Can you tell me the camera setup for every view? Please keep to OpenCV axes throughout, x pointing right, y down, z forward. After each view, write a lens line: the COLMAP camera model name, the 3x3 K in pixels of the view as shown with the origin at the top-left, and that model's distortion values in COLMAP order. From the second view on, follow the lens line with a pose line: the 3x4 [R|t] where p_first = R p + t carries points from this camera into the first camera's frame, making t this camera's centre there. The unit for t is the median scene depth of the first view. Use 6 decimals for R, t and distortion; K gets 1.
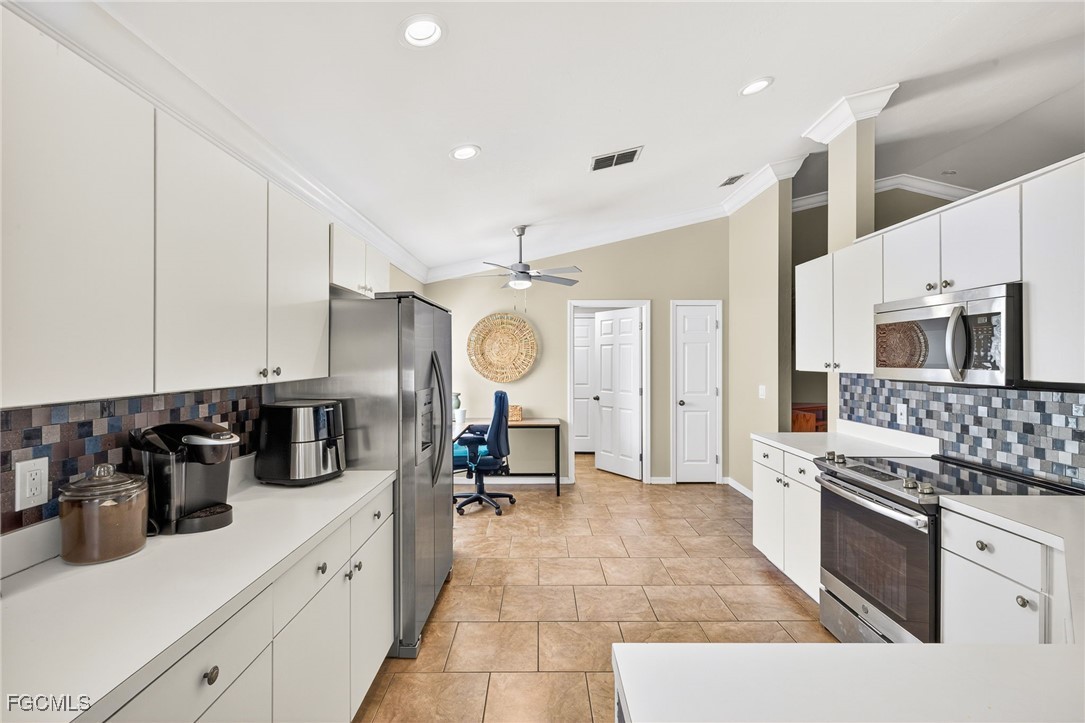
lens RADIAL K [[494.1, 0, 540.7], [0, 494.1, 360.0], [0, 0, 1]] dist [0.019389, 0.000206]
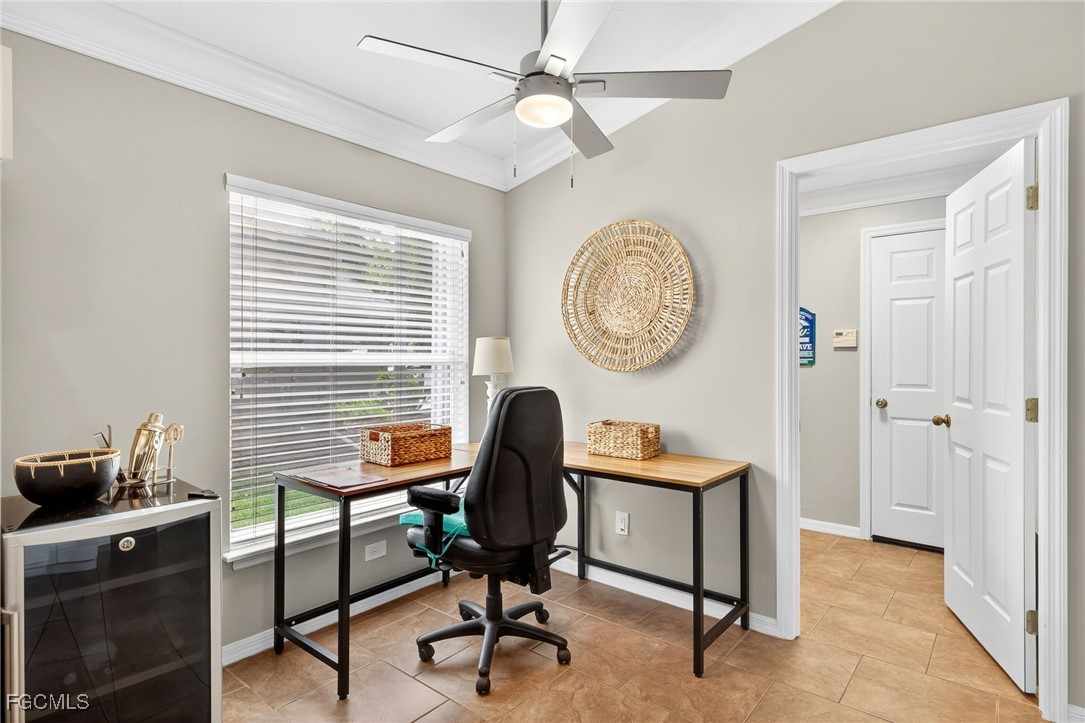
lens RADIAL K [[554.5, 0, 545.0], [0, 554.5, 361.1], [0, 0, 1]] dist [0.004396, -0.000351]
pose [[0.773374, 0.001524, -0.633948, 0.192738], [-0.001643, 0.999999, 0.000400, 0.035193], [0.633948, 0.000732, 0.773376, 0.553182]]
